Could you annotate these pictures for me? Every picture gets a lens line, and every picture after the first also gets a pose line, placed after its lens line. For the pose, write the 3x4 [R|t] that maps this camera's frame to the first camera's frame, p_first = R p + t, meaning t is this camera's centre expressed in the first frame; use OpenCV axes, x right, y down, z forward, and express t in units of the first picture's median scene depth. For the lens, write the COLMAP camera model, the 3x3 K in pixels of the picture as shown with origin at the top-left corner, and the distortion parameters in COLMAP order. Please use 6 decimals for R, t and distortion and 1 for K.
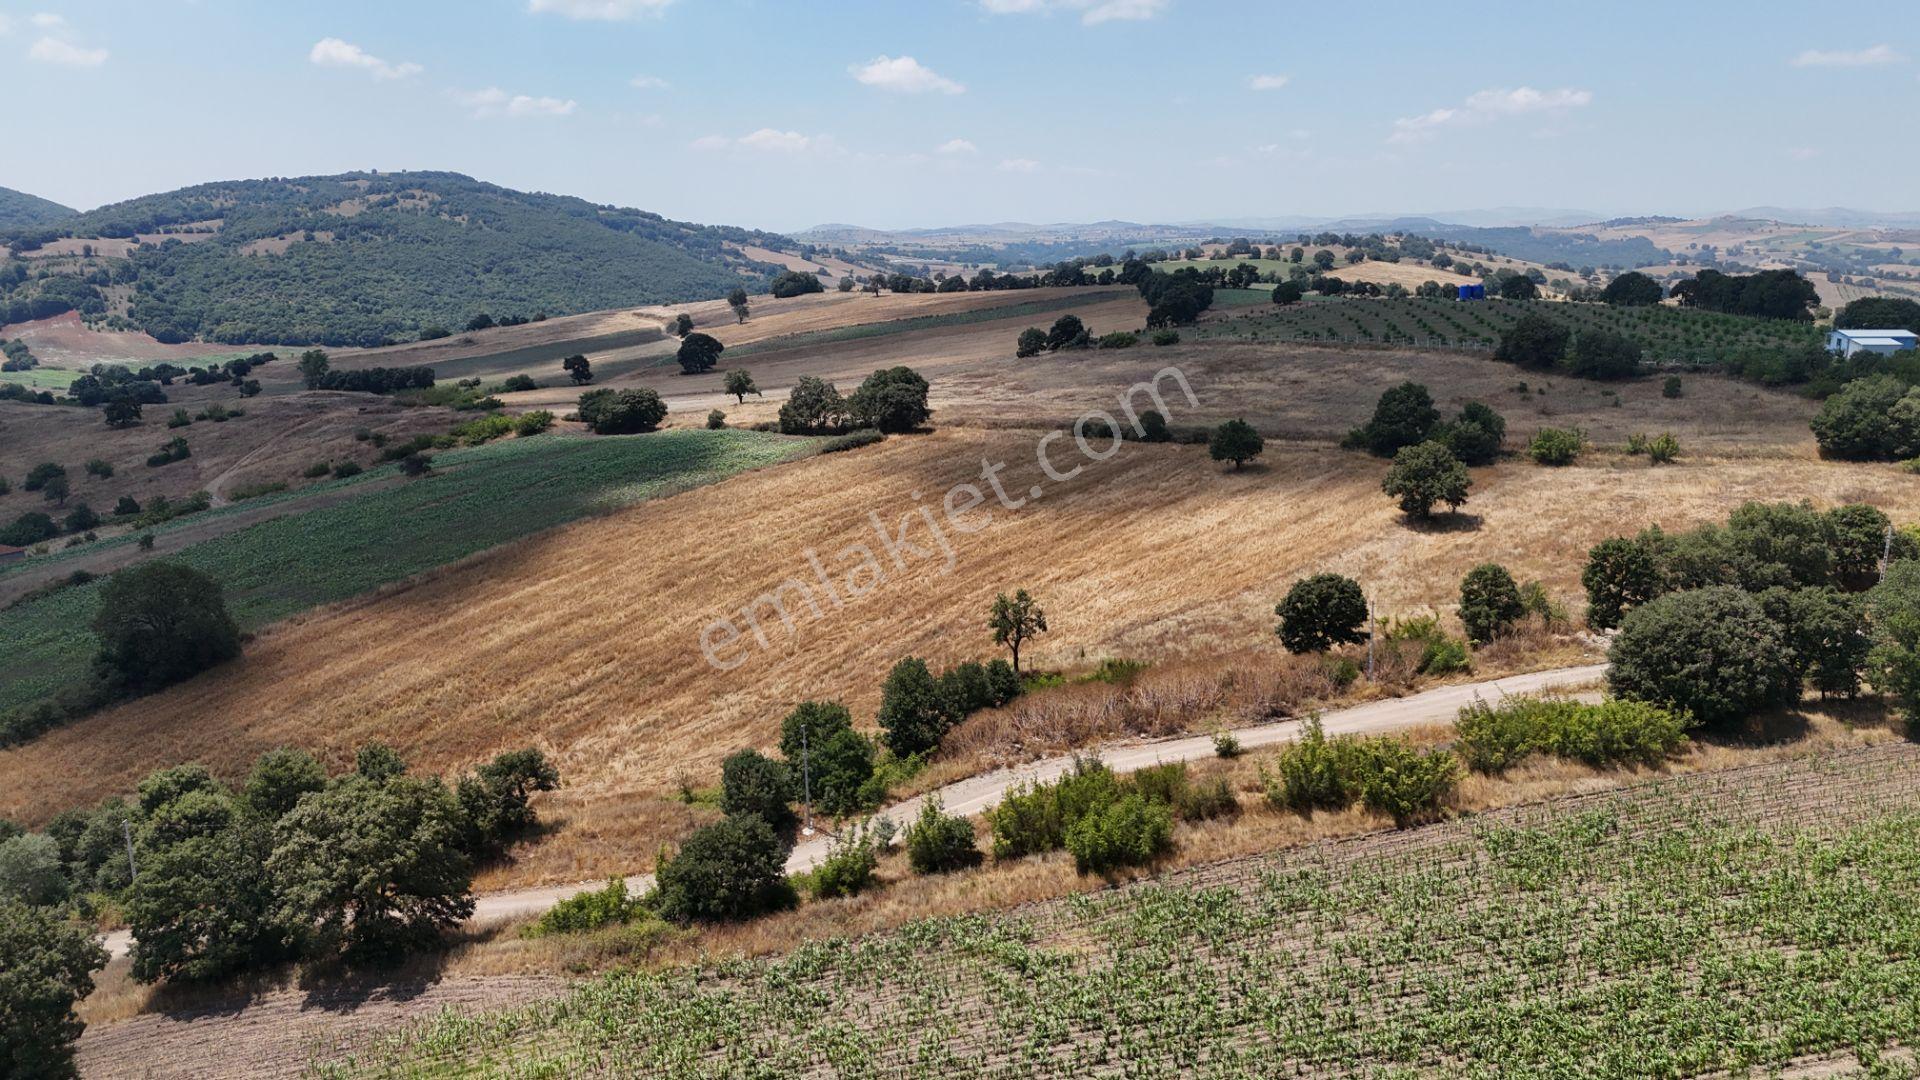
lens RADIAL K [[1405.4, 0, 965.4], [0, 1405.4, 540.1], [0, 0, 1]] dist [0.073589, -0.072678]
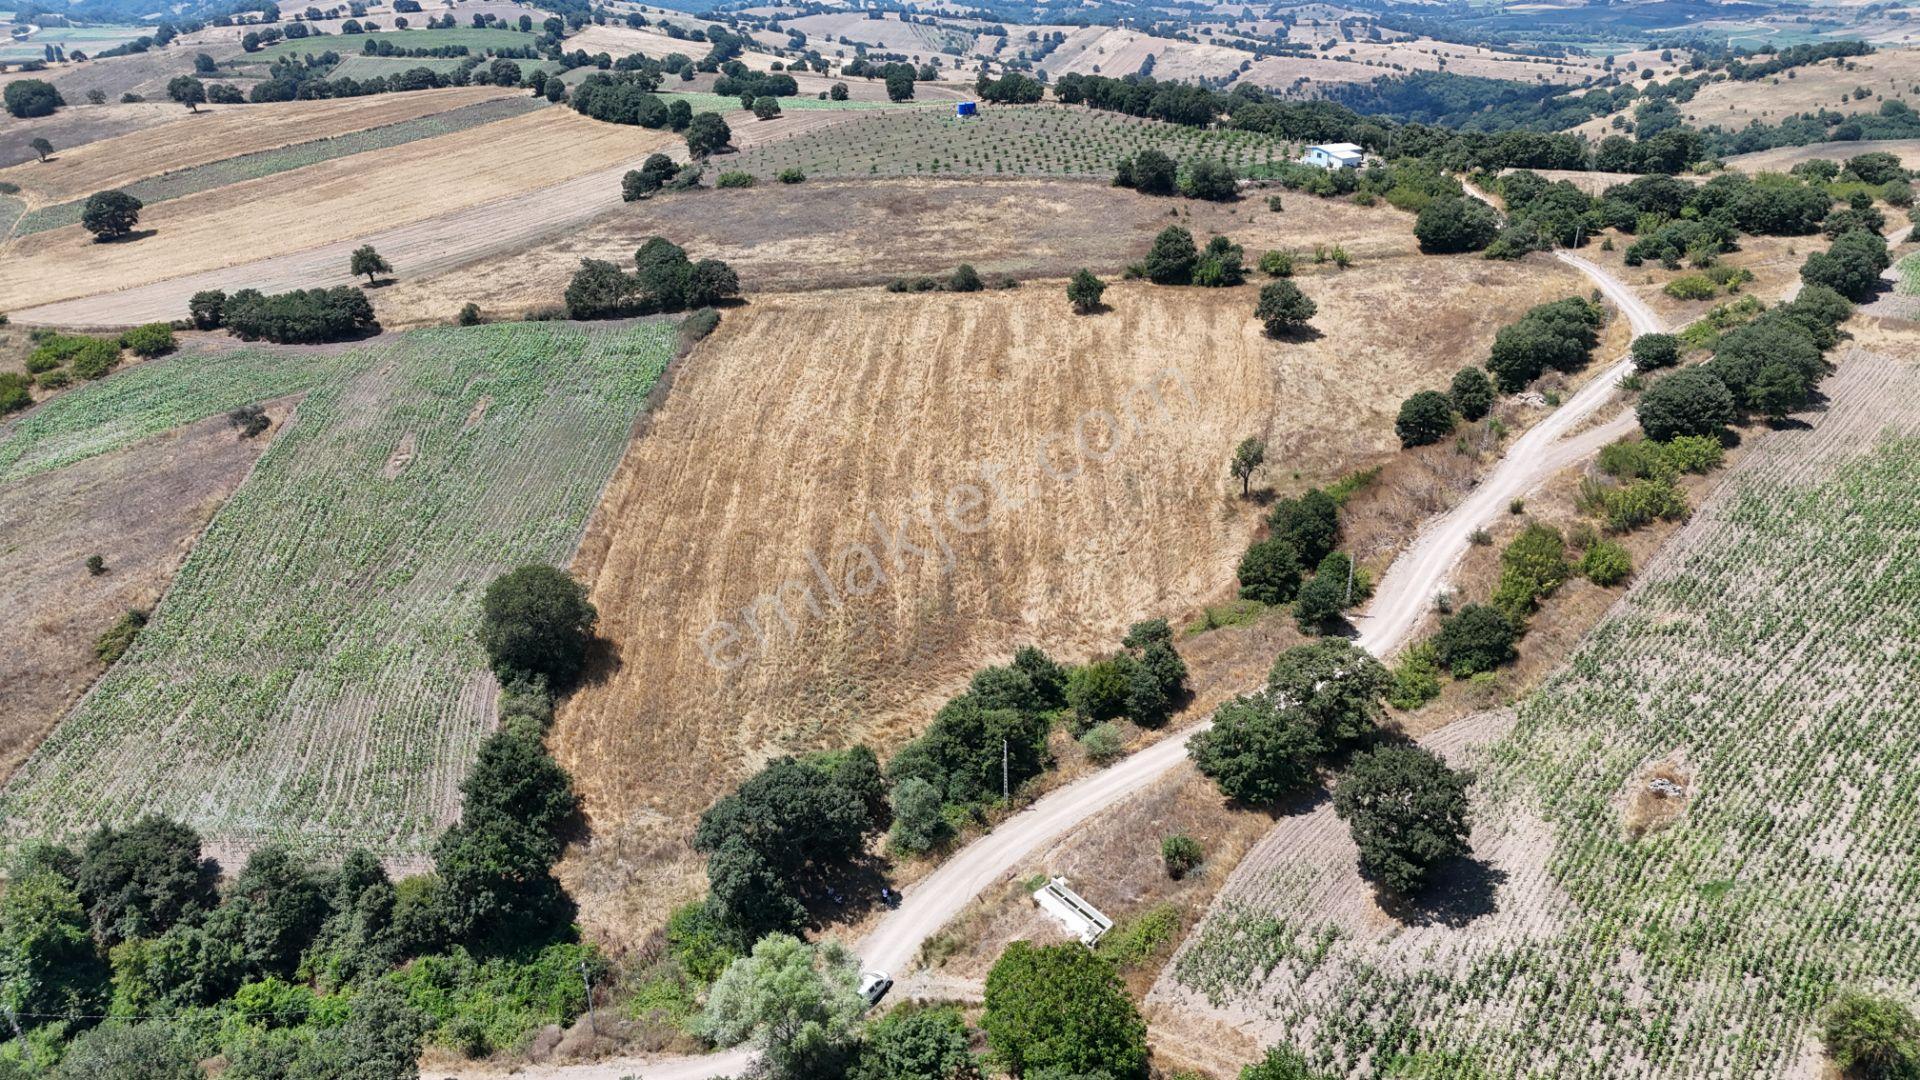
lens RADIAL K [[1405.4, 0, 965.4], [0, 1405.4, 540.1], [0, 0, 1]] dist [0.073589, -0.072678]
pose [[0.807884, -0.231048, 0.542163, -0.635251], [0.131963, 0.967508, 0.215673, -0.134858], [-0.574378, -0.102693, 0.812123, -0.013333]]
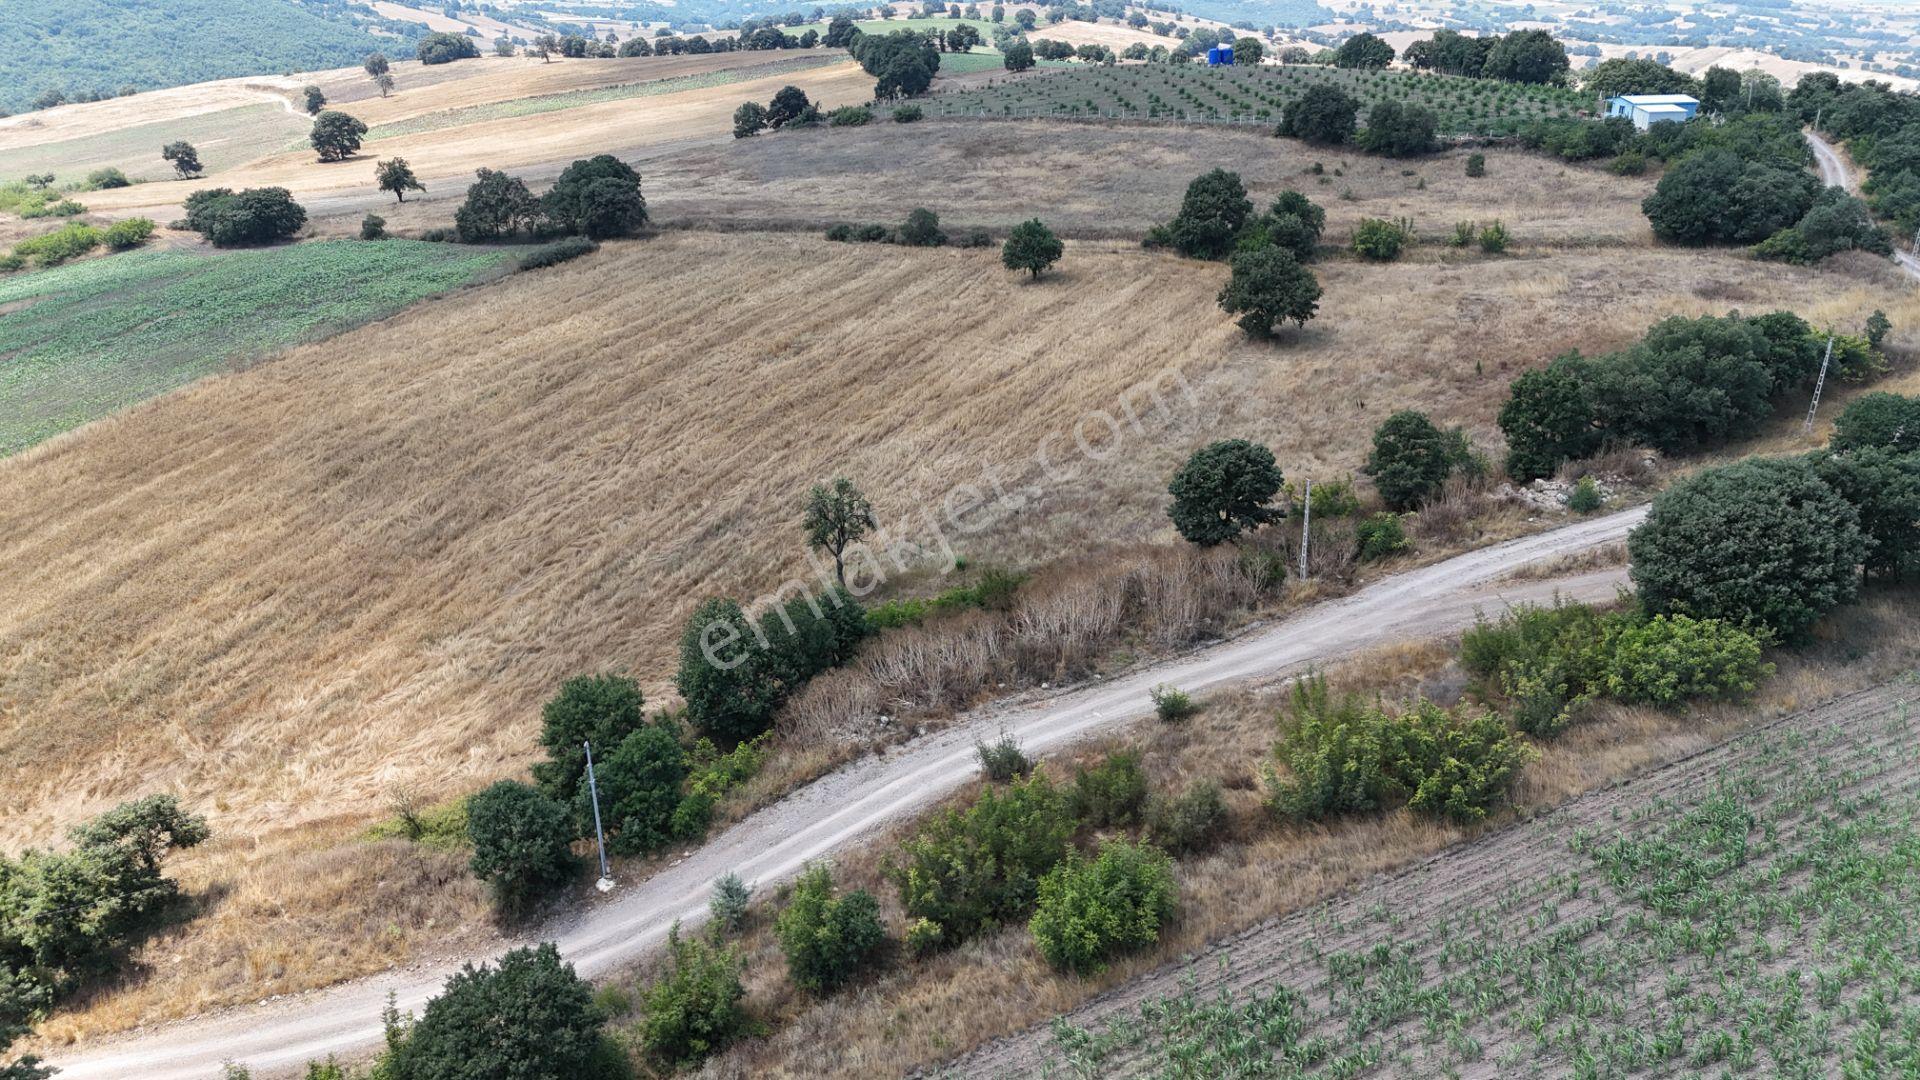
lens RADIAL K [[1405.4, 0, 965.4], [0, 1405.4, 540.1], [0, 0, 1]] dist [0.073589, -0.072678]
pose [[0.976328, -0.078364, 0.201599, -0.032340], [0.046049, 0.986000, 0.160258, -0.032150], [-0.211335, -0.147181, 0.966269, 0.151912]]
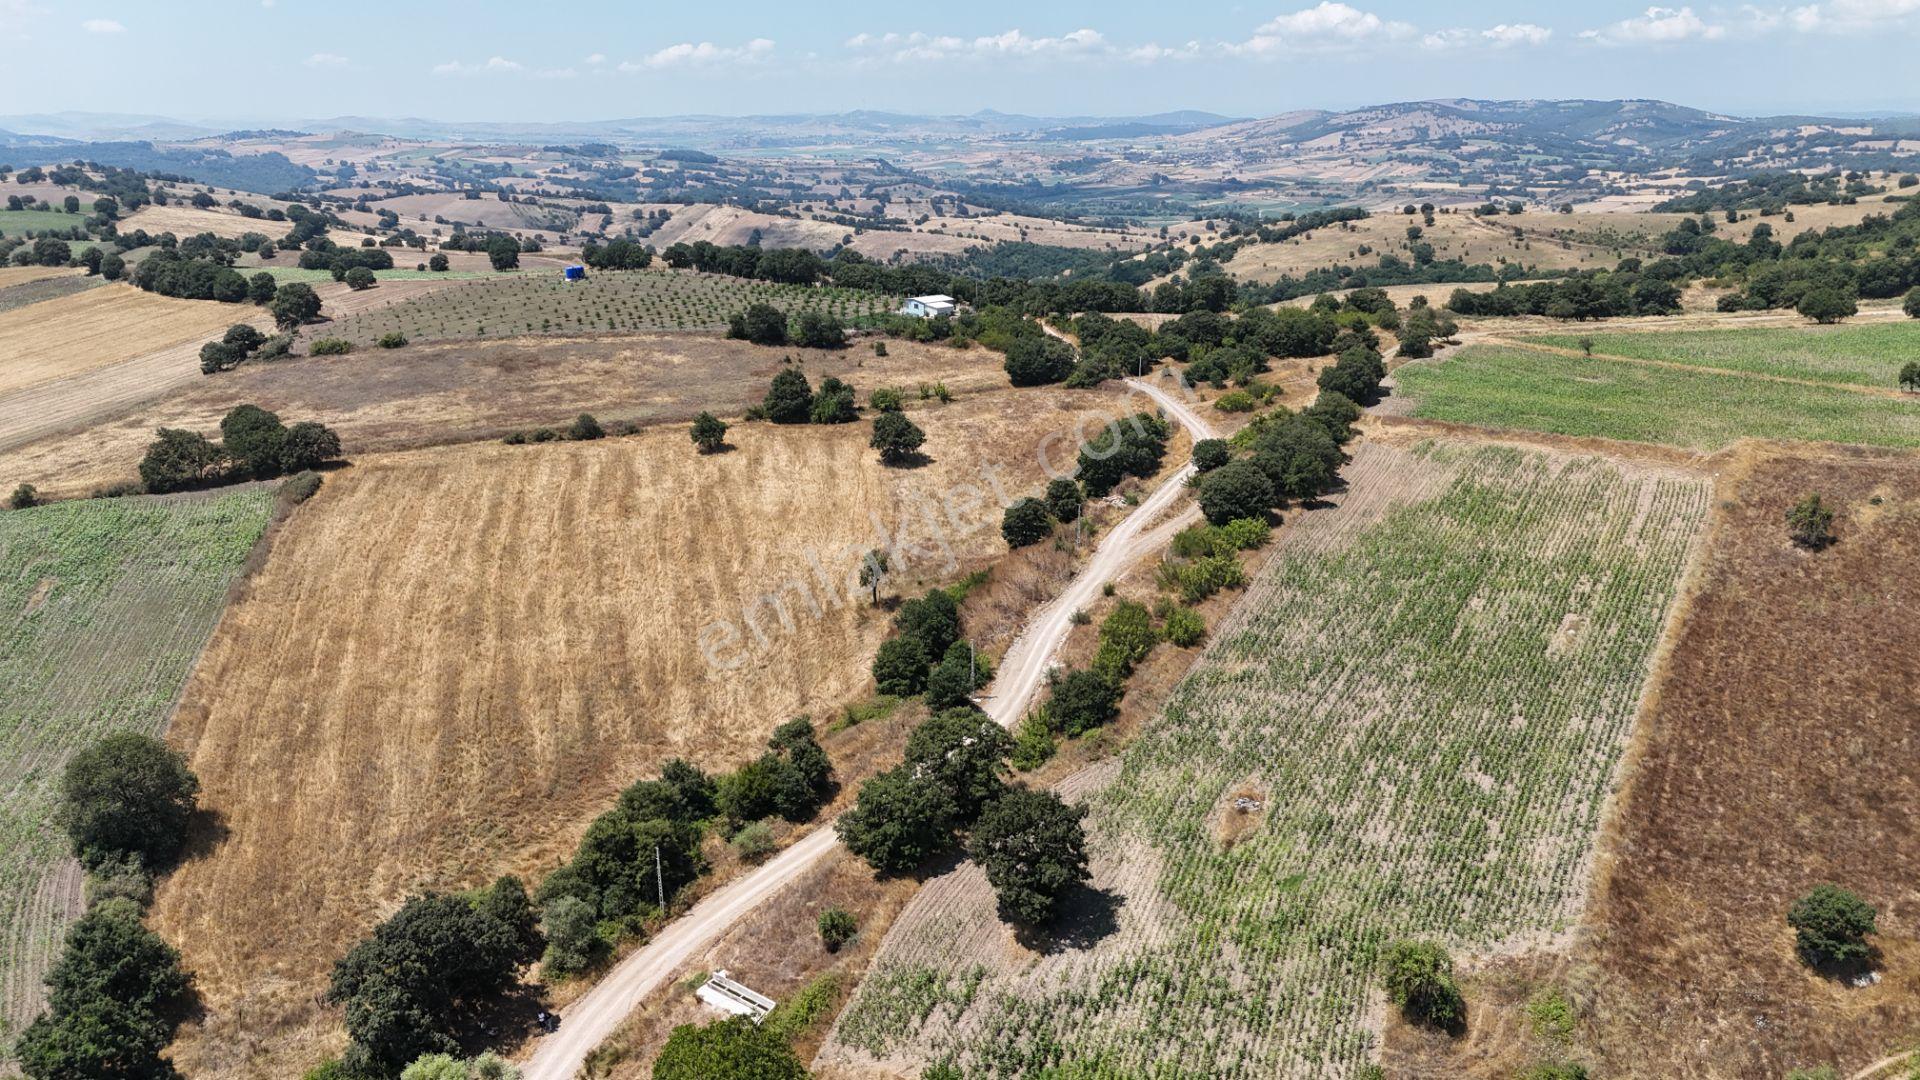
lens RADIAL K [[1405.4, 0, 965.4], [0, 1405.4, 540.1], [0, 0, 1]] dist [0.073589, -0.072678]
pose [[0.624234, -0.222070, 0.749011, -0.662556], [0.175948, 0.974080, 0.142163, -0.110983], [-0.761167, 0.043044, 0.647126, -0.049060]]
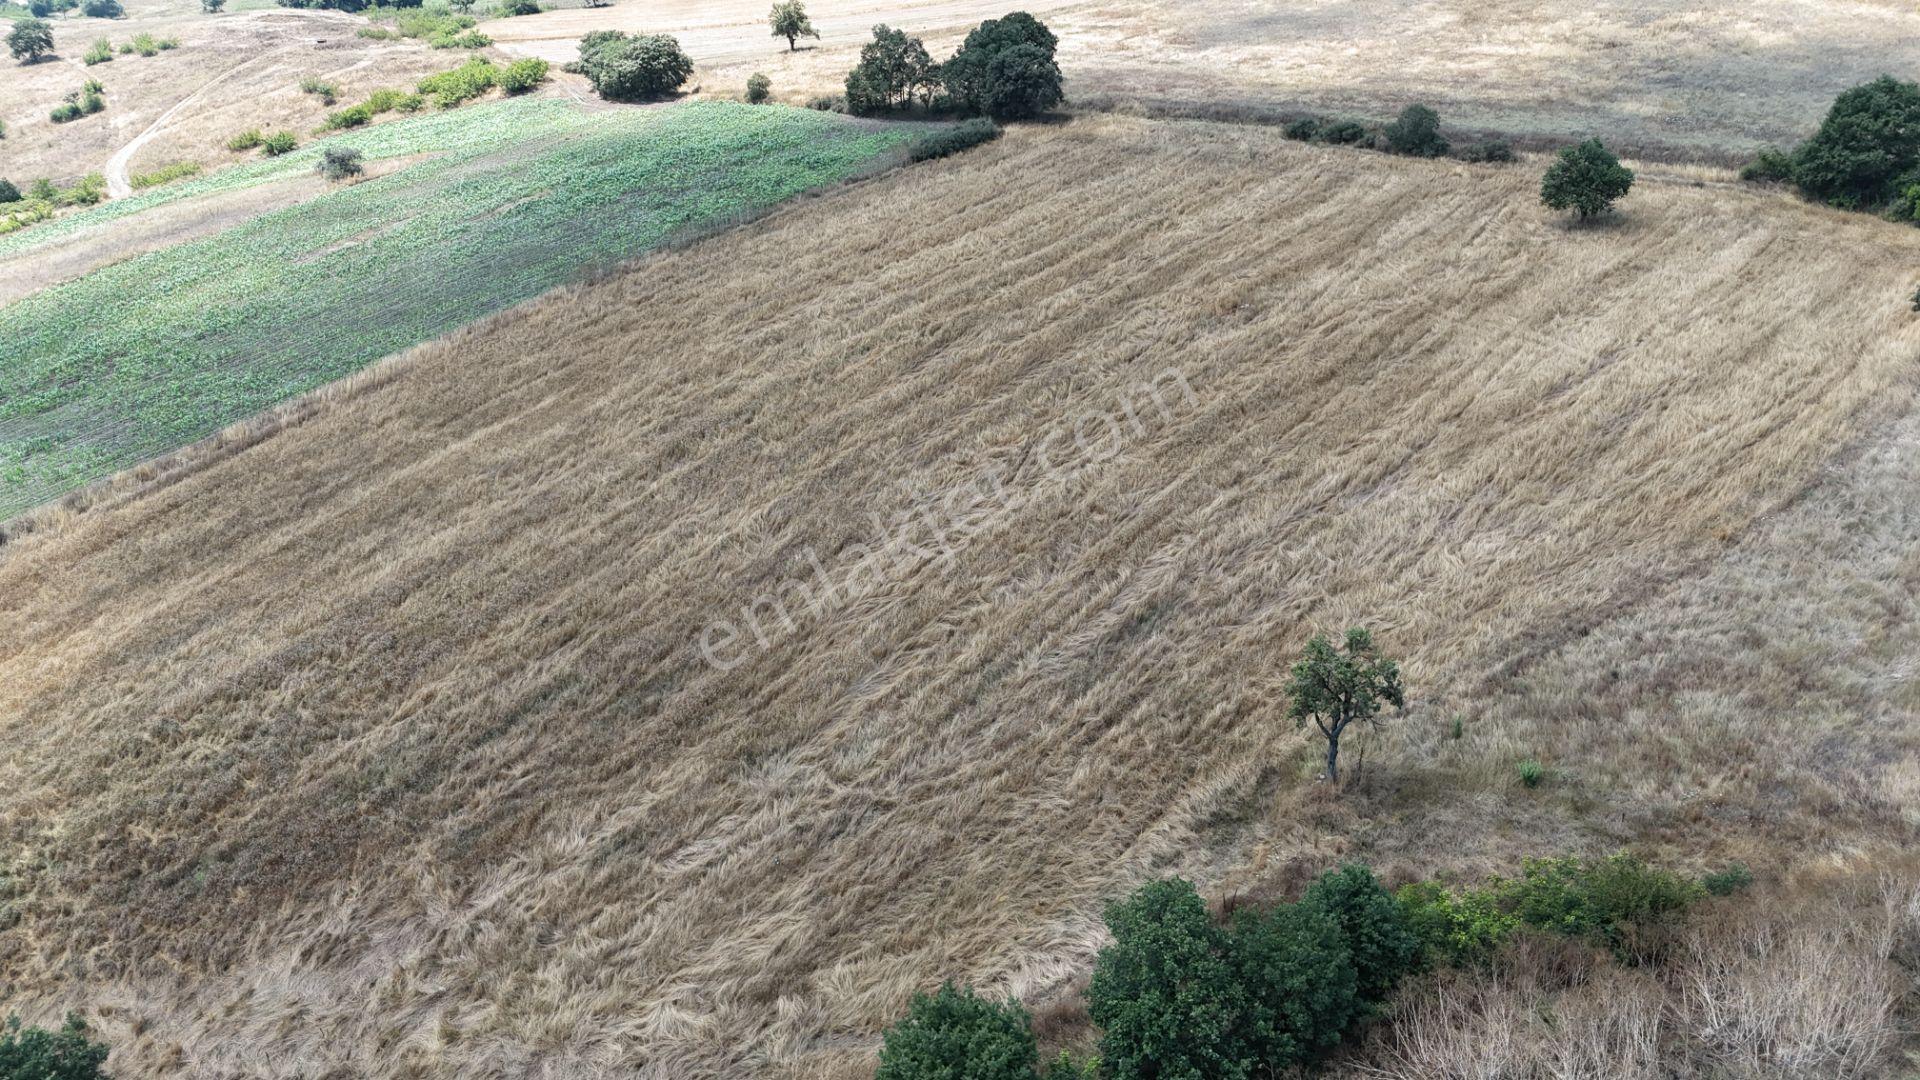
lens RADIAL K [[1405.4, 0, 965.4], [0, 1405.4, 540.1], [0, 0, 1]] dist [0.073589, -0.072678]
pose [[0.998845, 0.023161, -0.042104, -0.048339], [-0.011071, 0.963530, 0.267371, -0.078073], [0.046761, -0.266596, 0.962673, 0.333956]]
